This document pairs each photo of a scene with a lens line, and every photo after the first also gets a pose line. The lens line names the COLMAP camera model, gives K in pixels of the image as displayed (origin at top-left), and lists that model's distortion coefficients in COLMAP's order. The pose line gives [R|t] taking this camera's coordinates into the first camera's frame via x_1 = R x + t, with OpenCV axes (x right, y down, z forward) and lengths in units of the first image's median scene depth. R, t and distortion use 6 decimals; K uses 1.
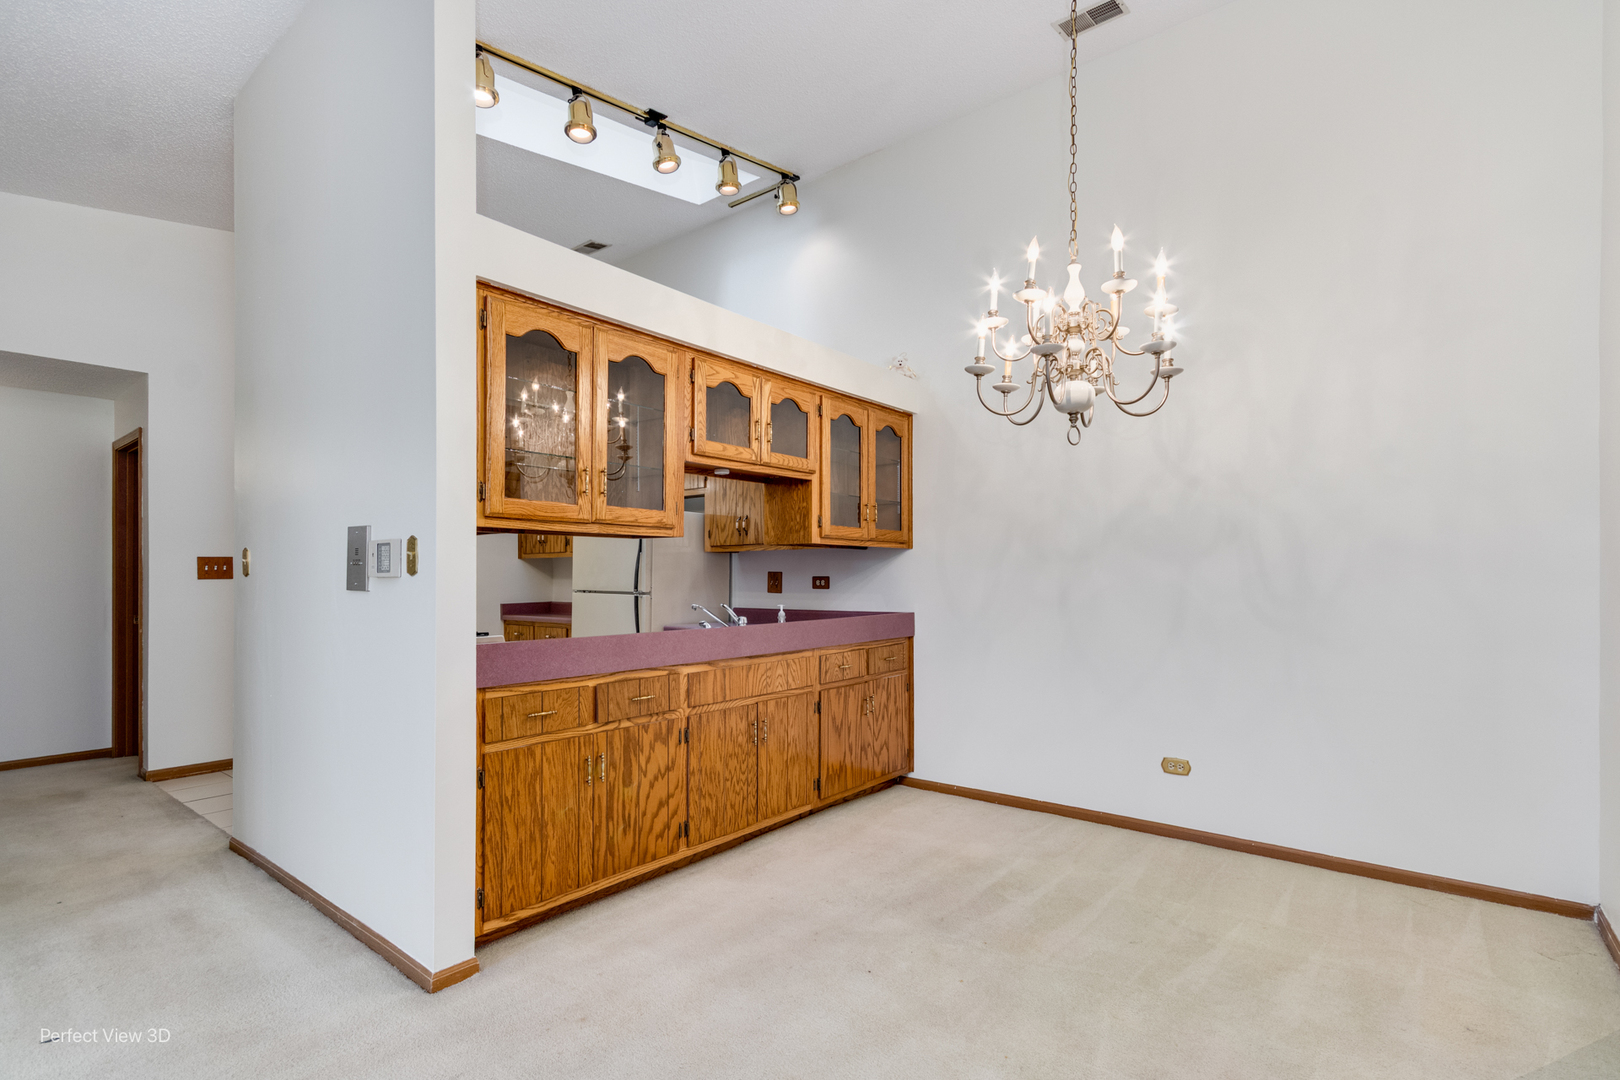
lens RADIAL K [[761.8, 0, 795.3], [0, 761.8, 572.5], [0, 0, 1]] dist [0.012850, 0.001448]
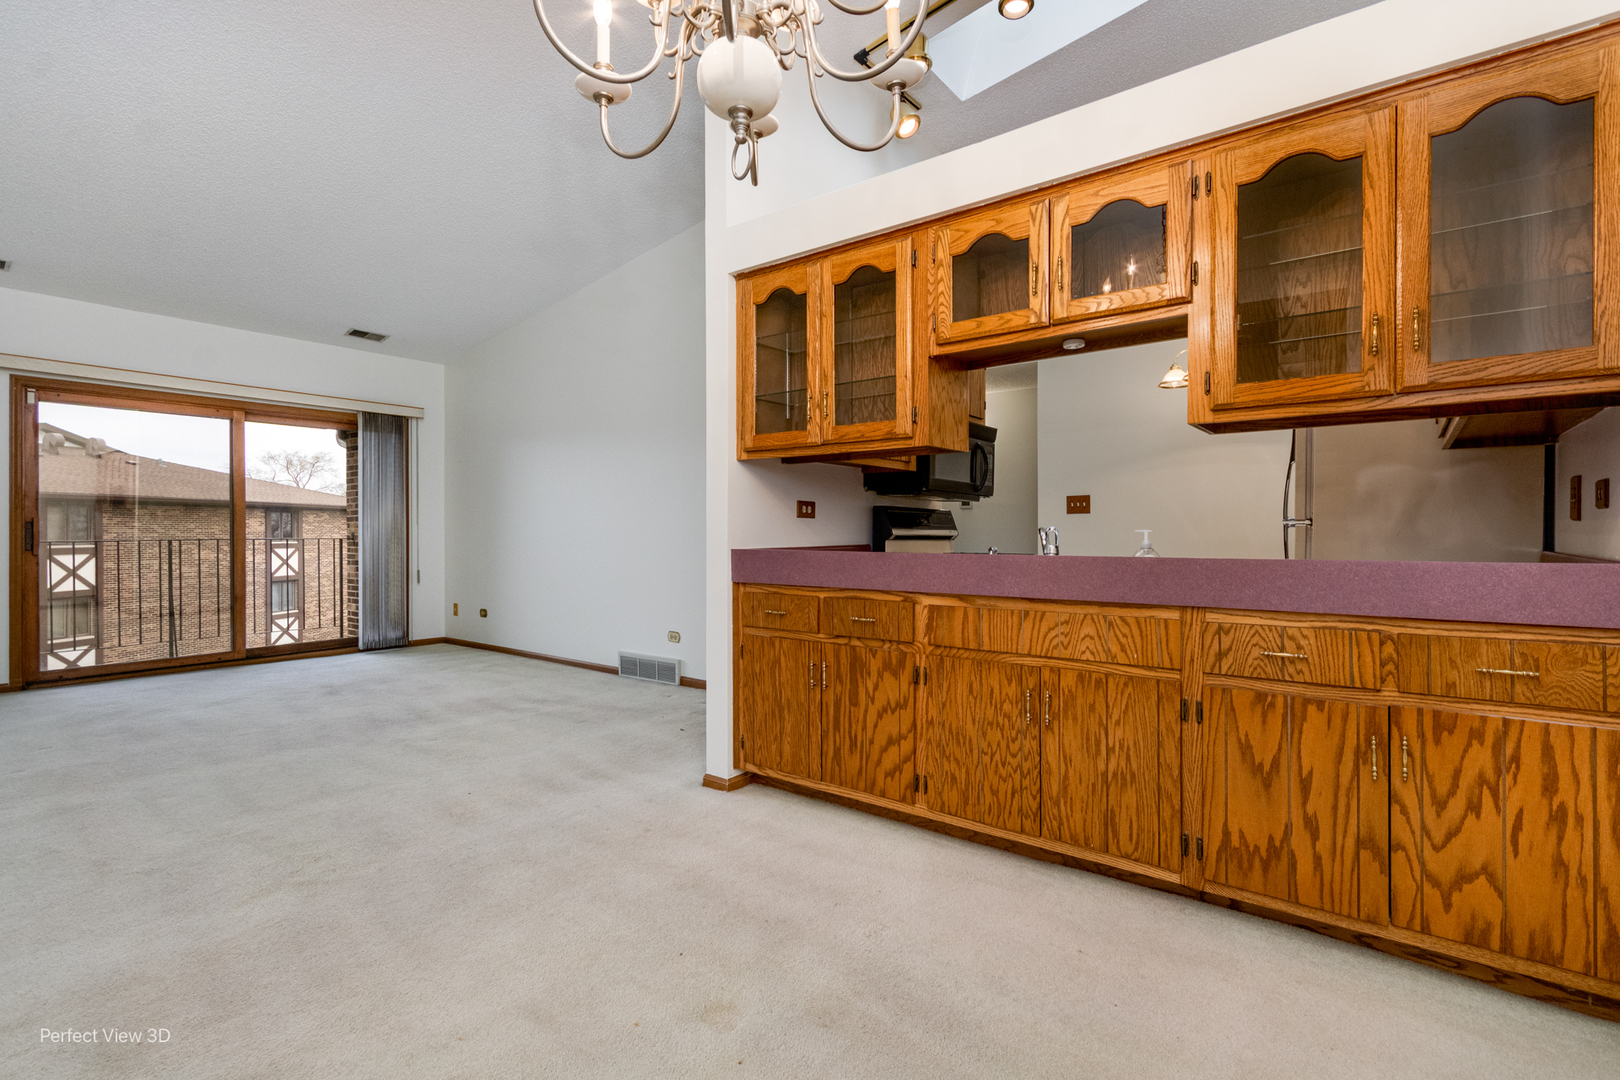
lens RADIAL K [[761.8, 0, 807.8], [0, 761.8, 527.5], [0, 0, 1]] dist [0.012850, 0.001448]
pose [[0.034650, -0.001153, -0.999399, 0.698952], [0.009242, 0.999957, -0.000833, 0.044693], [0.999357, -0.009208, 0.034659, 0.825171]]
